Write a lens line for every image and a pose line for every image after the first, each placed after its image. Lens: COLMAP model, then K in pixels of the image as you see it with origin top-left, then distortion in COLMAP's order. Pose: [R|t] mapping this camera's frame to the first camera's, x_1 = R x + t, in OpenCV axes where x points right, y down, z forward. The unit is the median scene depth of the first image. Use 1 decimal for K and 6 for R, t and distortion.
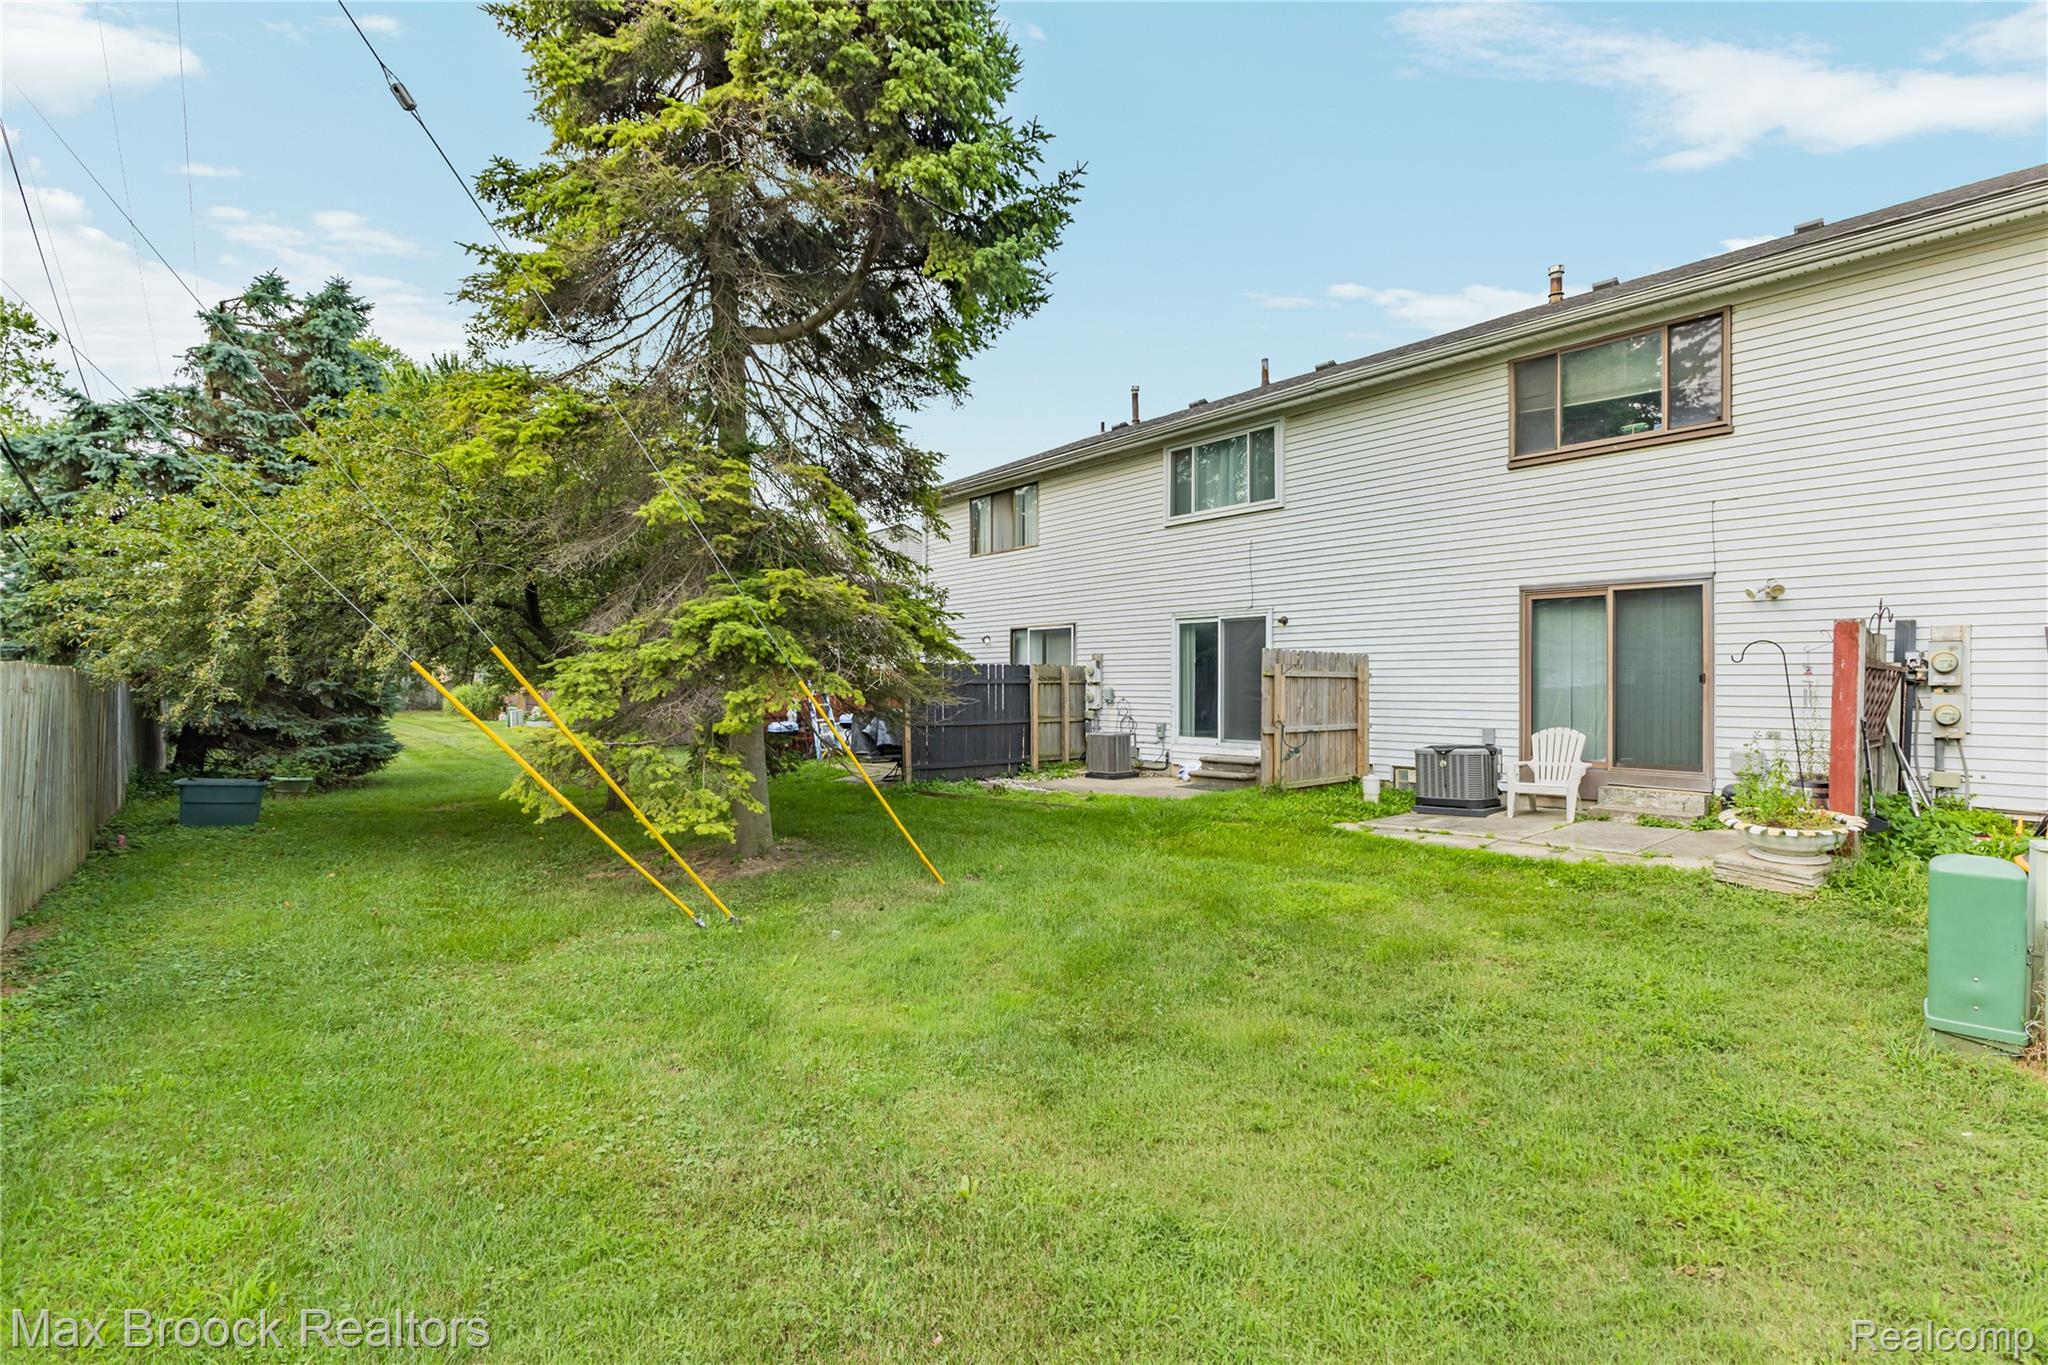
lens RADIAL K [[907.1, 0, 1034.5], [0, 907.1, 702.3], [0, 0, 1]] dist [-0.014963, 0.000767]
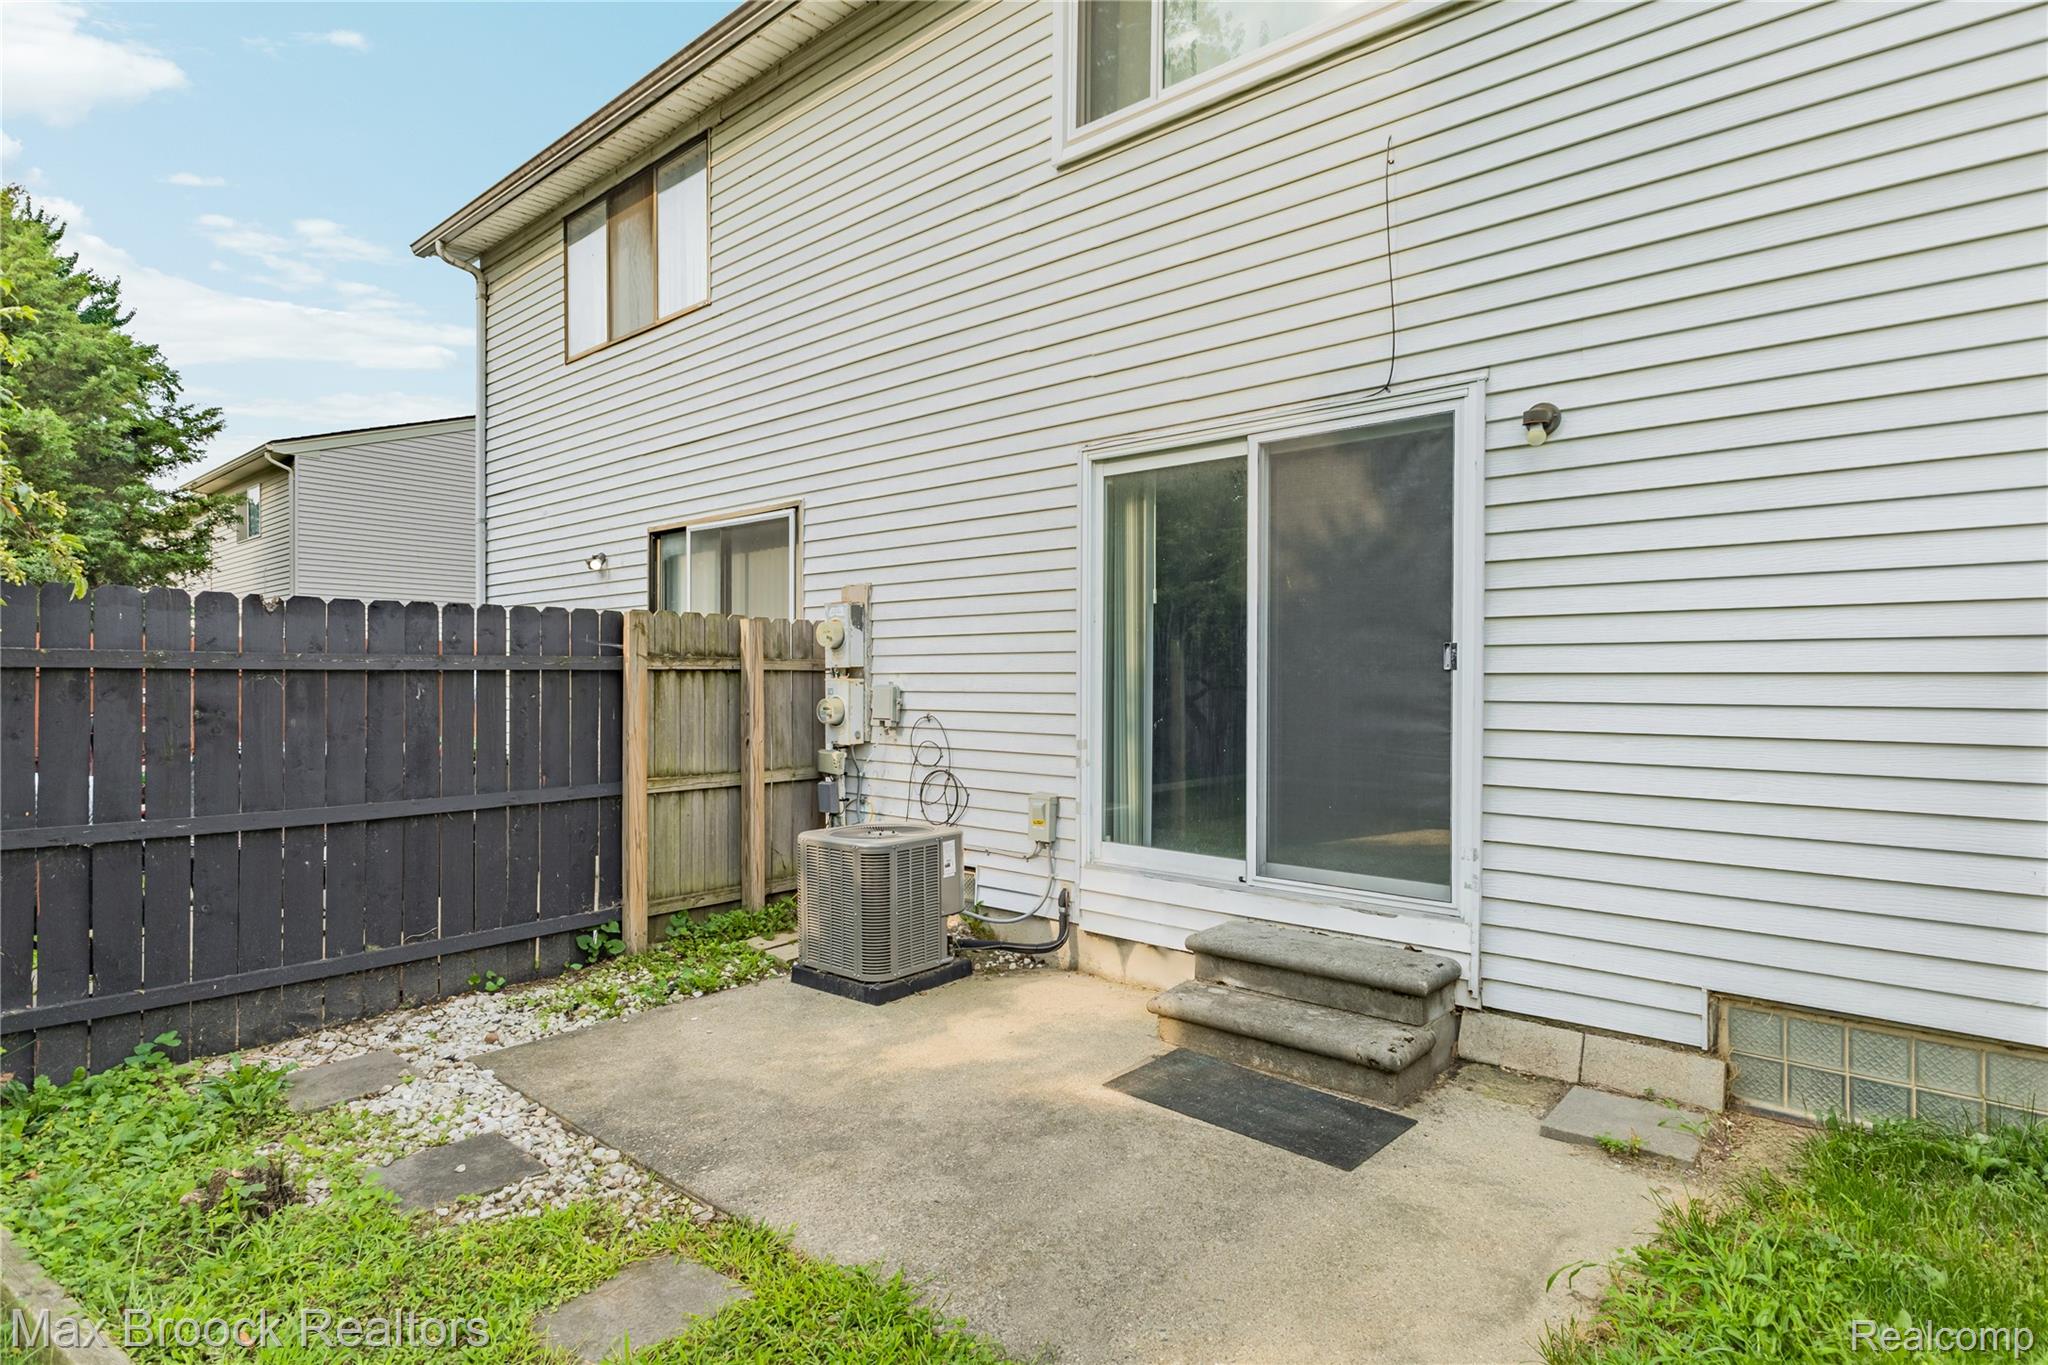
lens RADIAL K [[1038.7, 0, 1024.9], [0, 1038.7, 677.5], [0, 0, 1]] dist [0.018862, -0.000209]
pose [[0.987502, 0.002482, 0.157588, 0.079174], [0.000550, 0.999816, -0.019193, -0.011839], [-0.157606, 0.019040, 0.987318, 0.670087]]
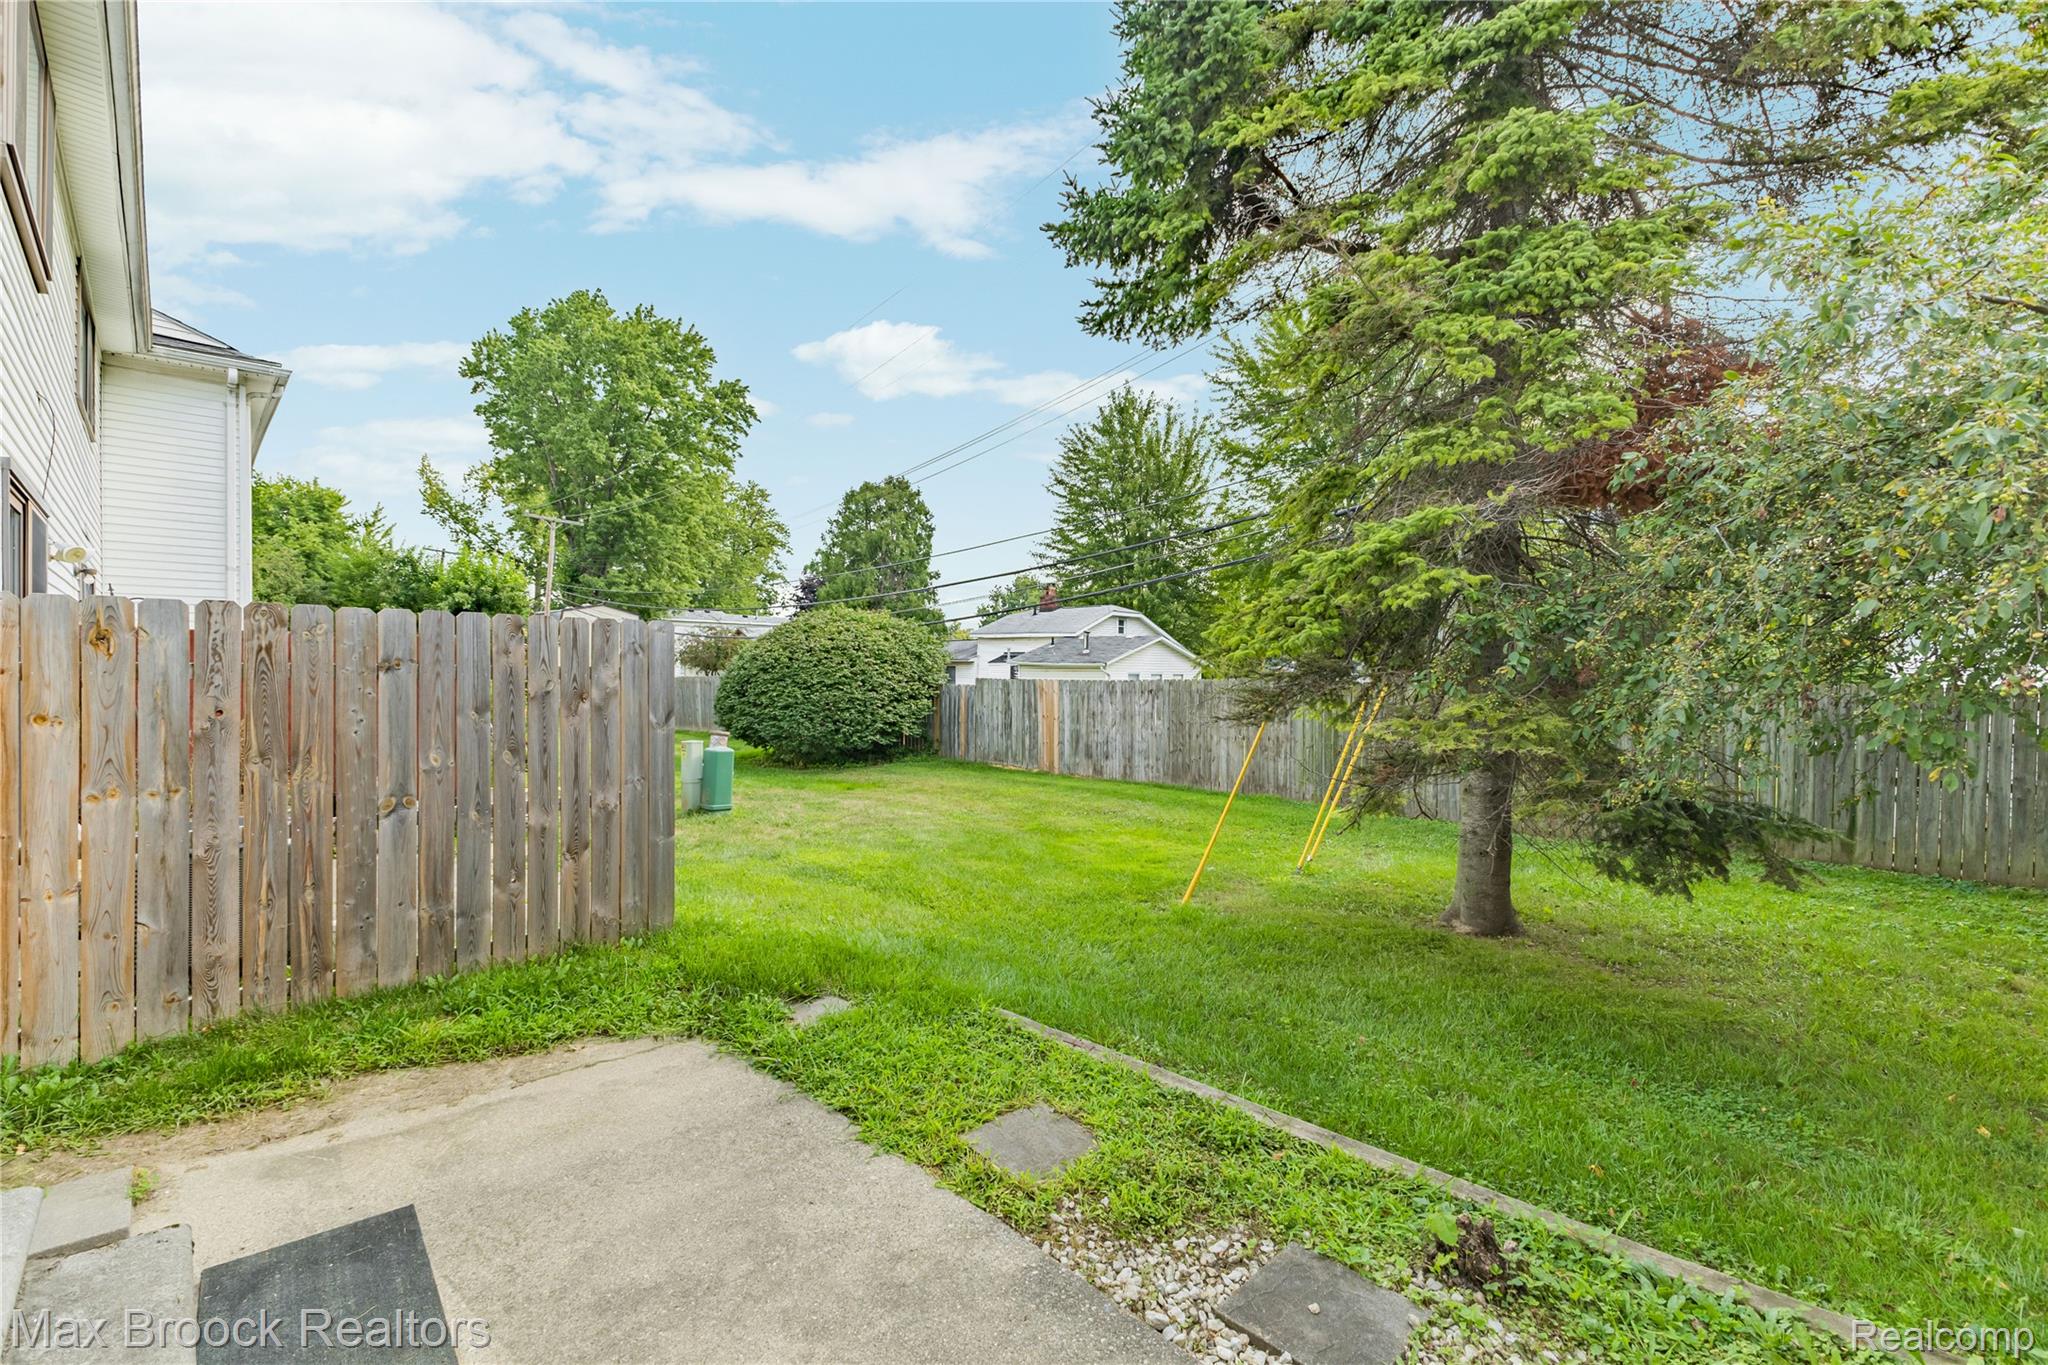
lens RADIAL K [[870.1, 0, 1020.0], [0, 870.1, 687.2], [0, 0, 1]] dist [0.002156, -0.001678]
pose [[-0.997099, -0.005402, -0.075928, 0.064227], [-0.006736, 0.999827, 0.017328, -0.029376], [0.075821, 0.017789, -0.996963, 1.056116]]
